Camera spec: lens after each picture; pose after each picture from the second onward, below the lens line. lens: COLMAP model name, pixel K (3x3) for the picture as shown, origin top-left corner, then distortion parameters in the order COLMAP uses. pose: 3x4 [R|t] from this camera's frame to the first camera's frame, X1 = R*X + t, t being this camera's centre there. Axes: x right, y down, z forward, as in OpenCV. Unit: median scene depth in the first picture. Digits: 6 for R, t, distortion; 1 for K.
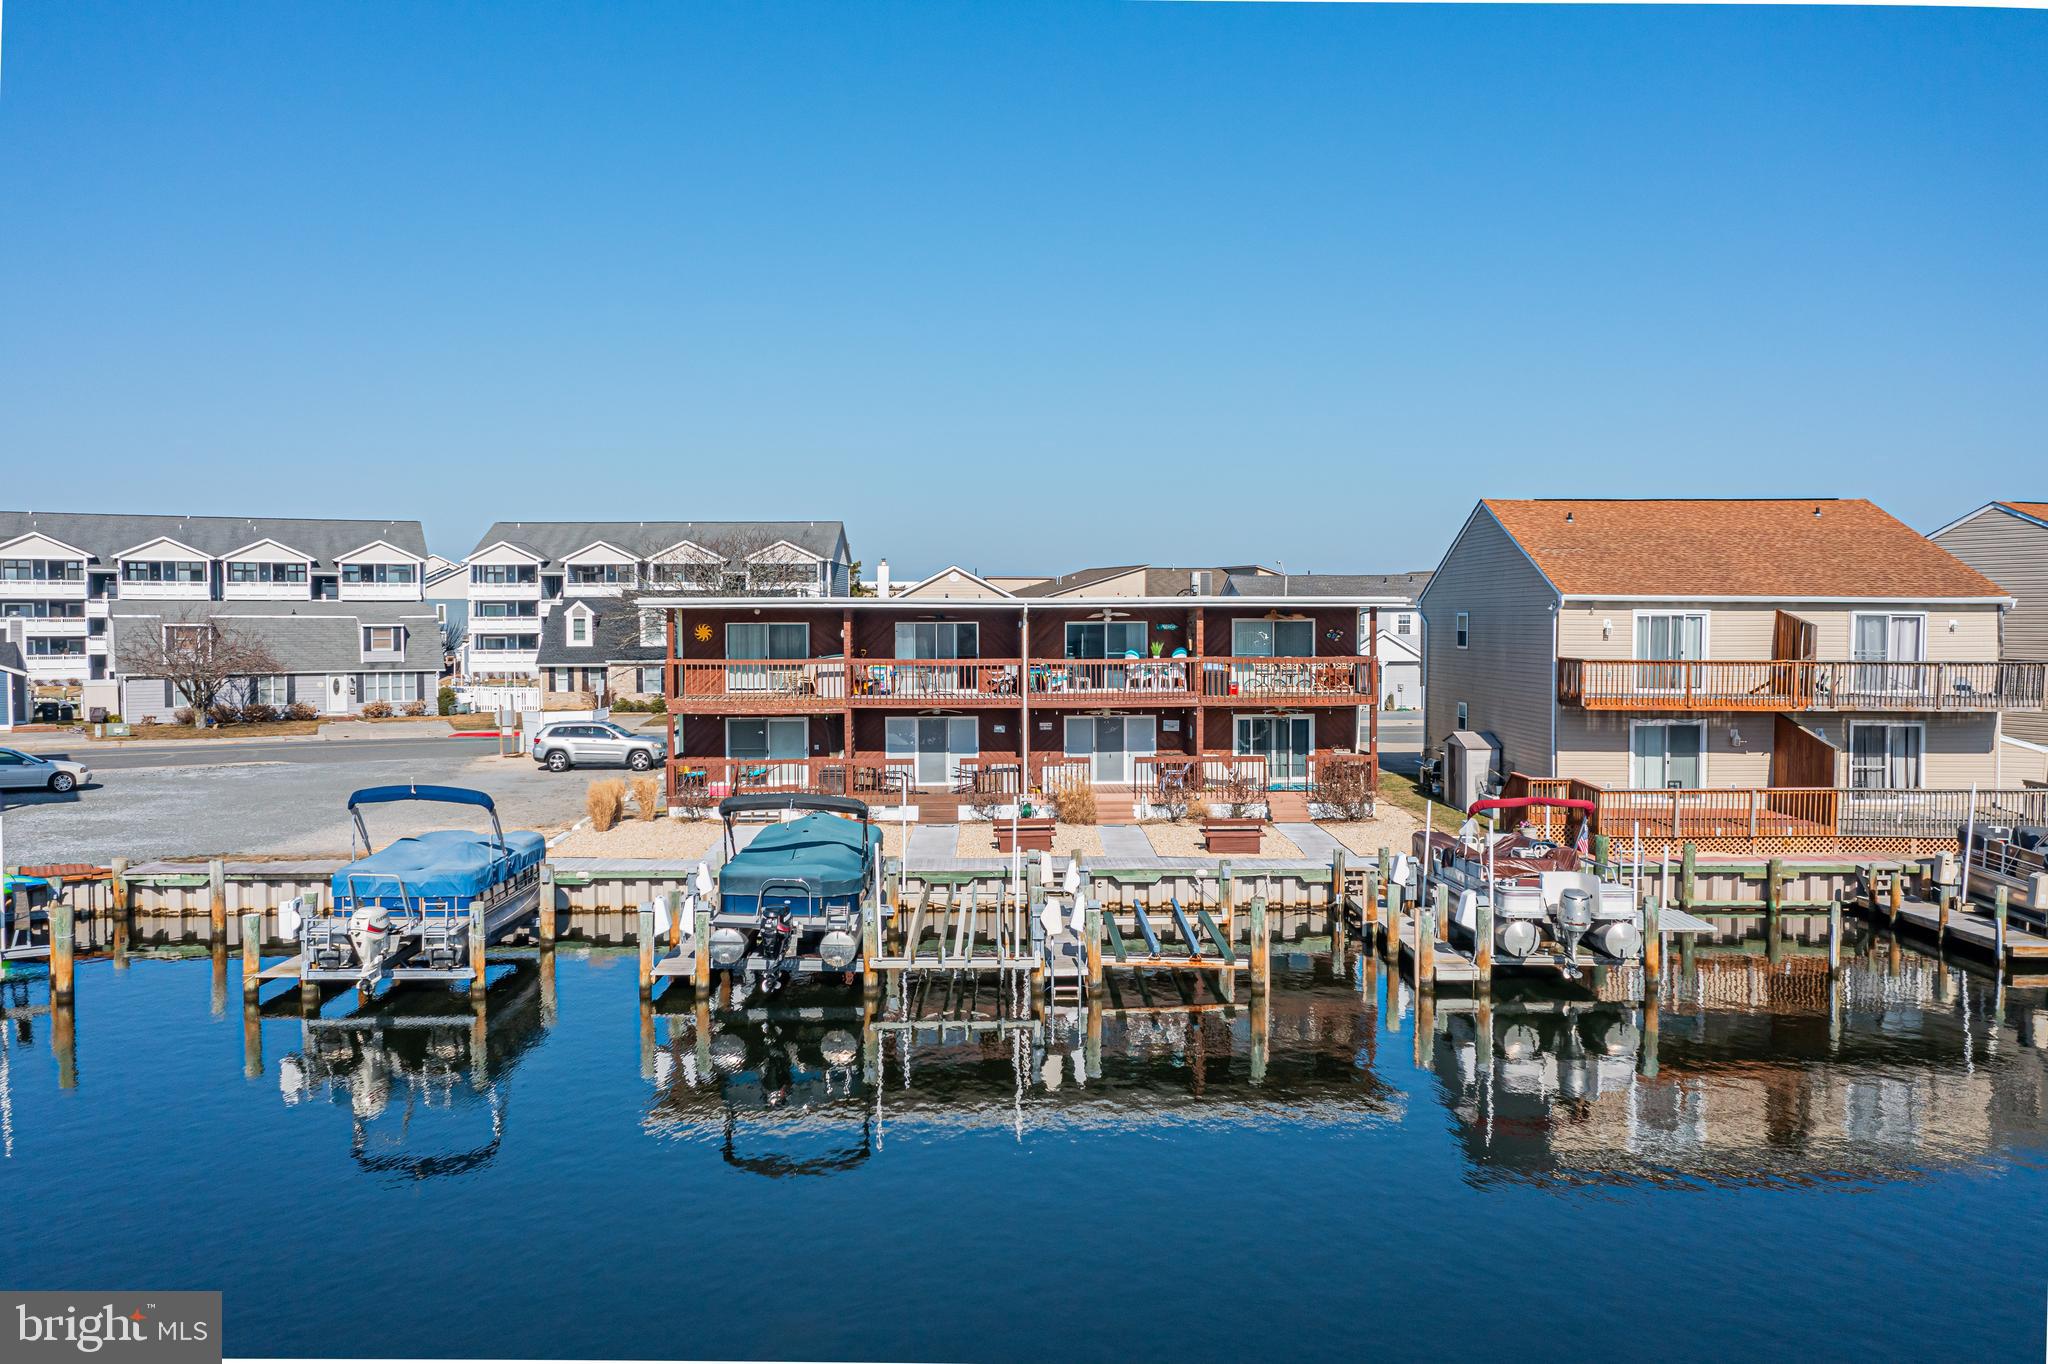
lens RADIAL K [[1635.1, 0, 1020.1], [0, 1635.1, 679.2], [0, 0, 1]] dist [-0.005281, 0.076893]
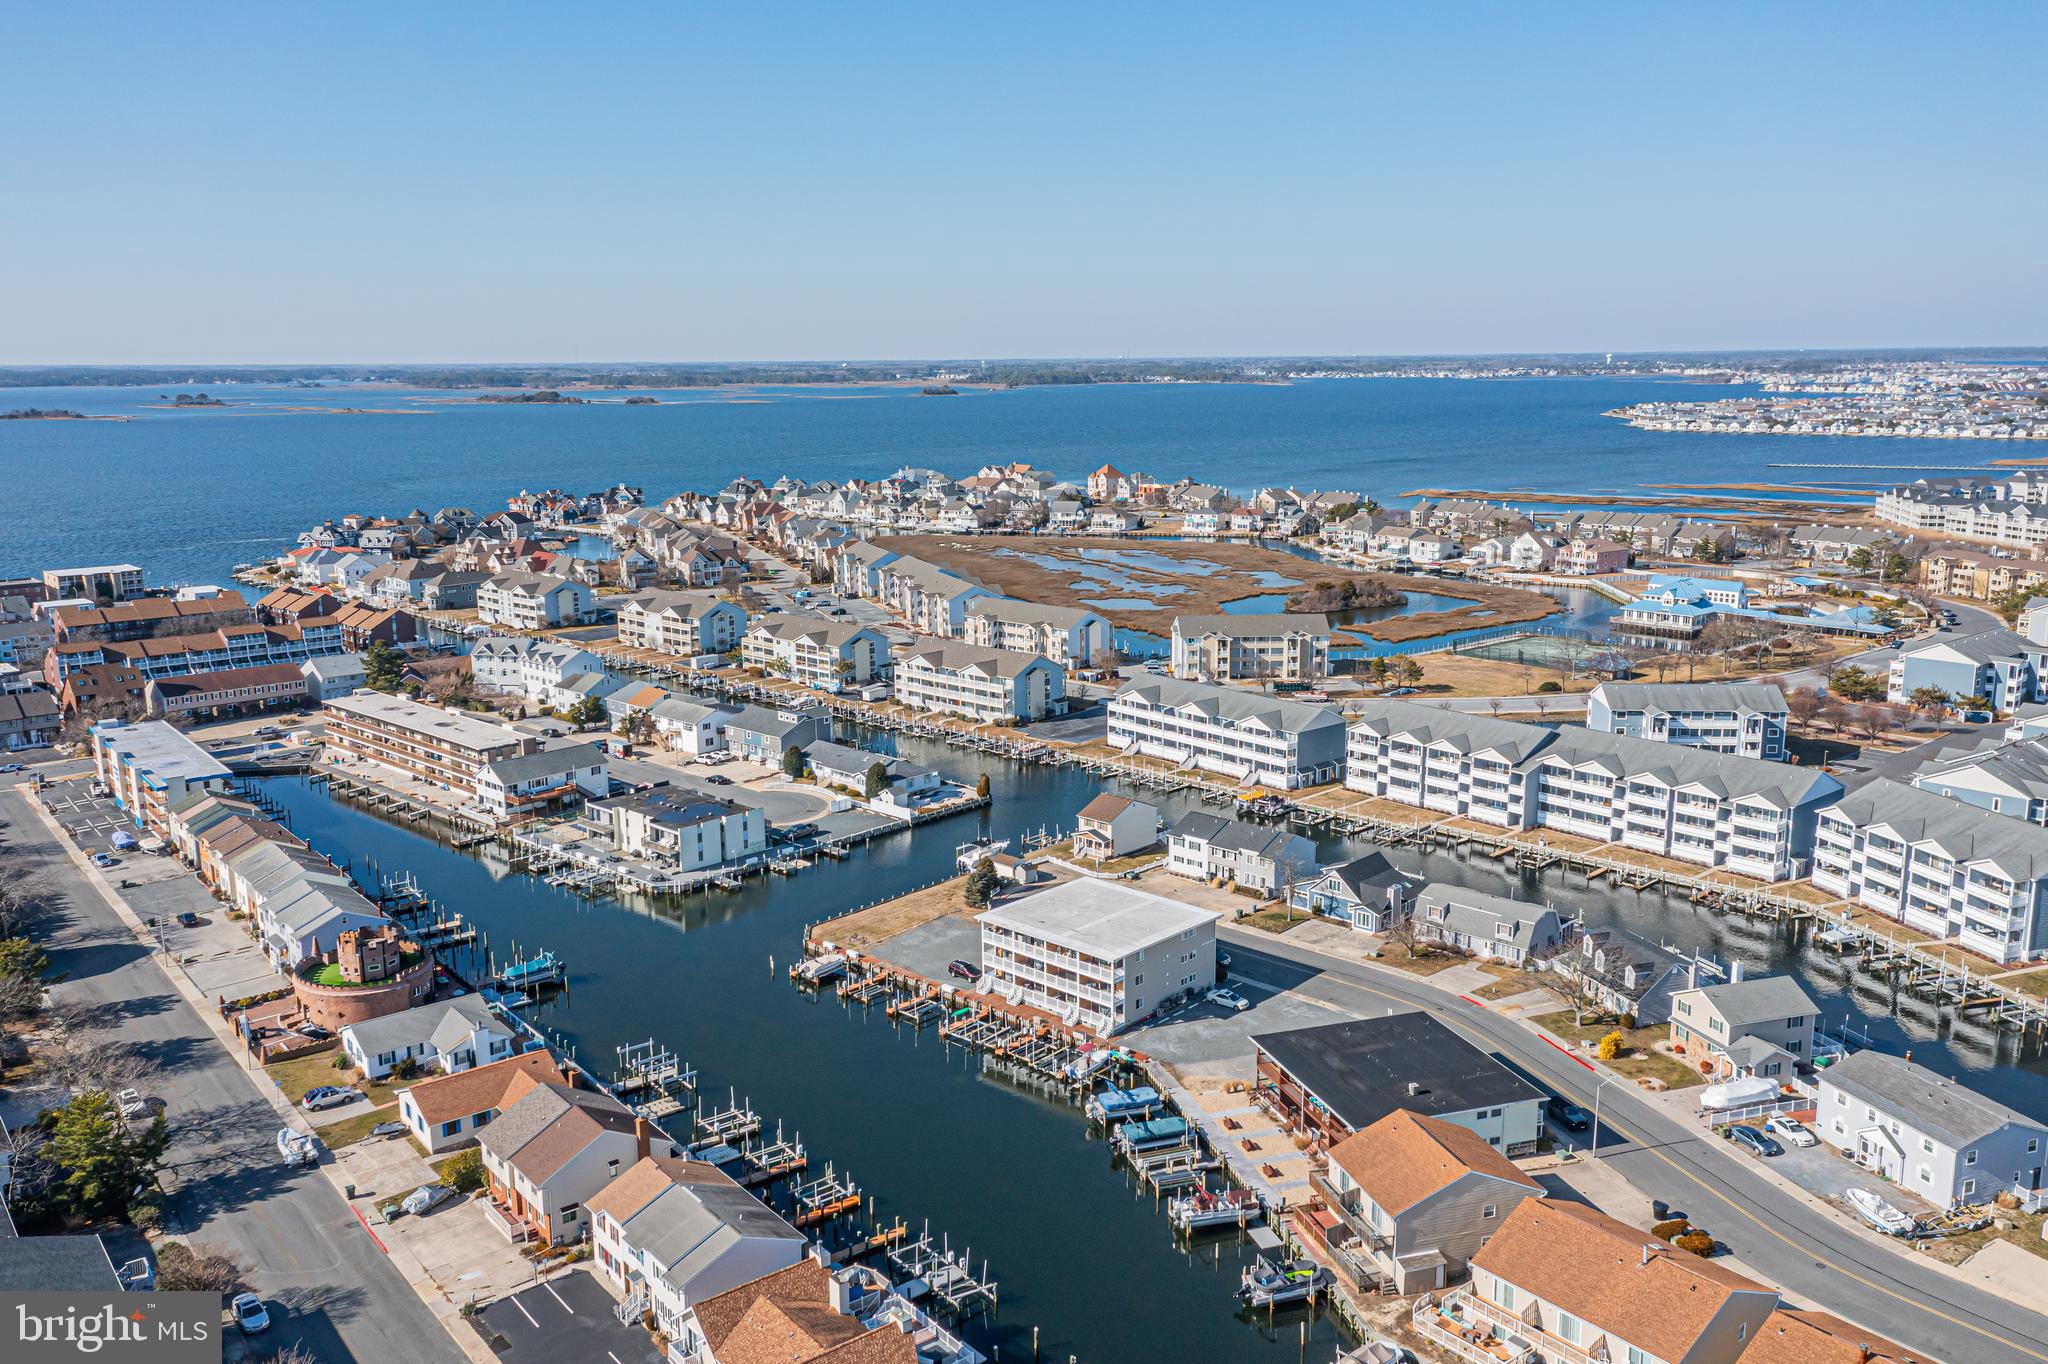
lens RADIAL K [[1635.1, 0, 1020.1], [0, 1635.1, 679.2], [0, 0, 1]] dist [-0.005281, 0.076893]
pose [[0.262782, 0.185260, -0.946902, 2.851183], [-0.026287, 0.982404, 0.184911, -1.448341], [0.964497, -0.023700, 0.263028, -0.423712]]
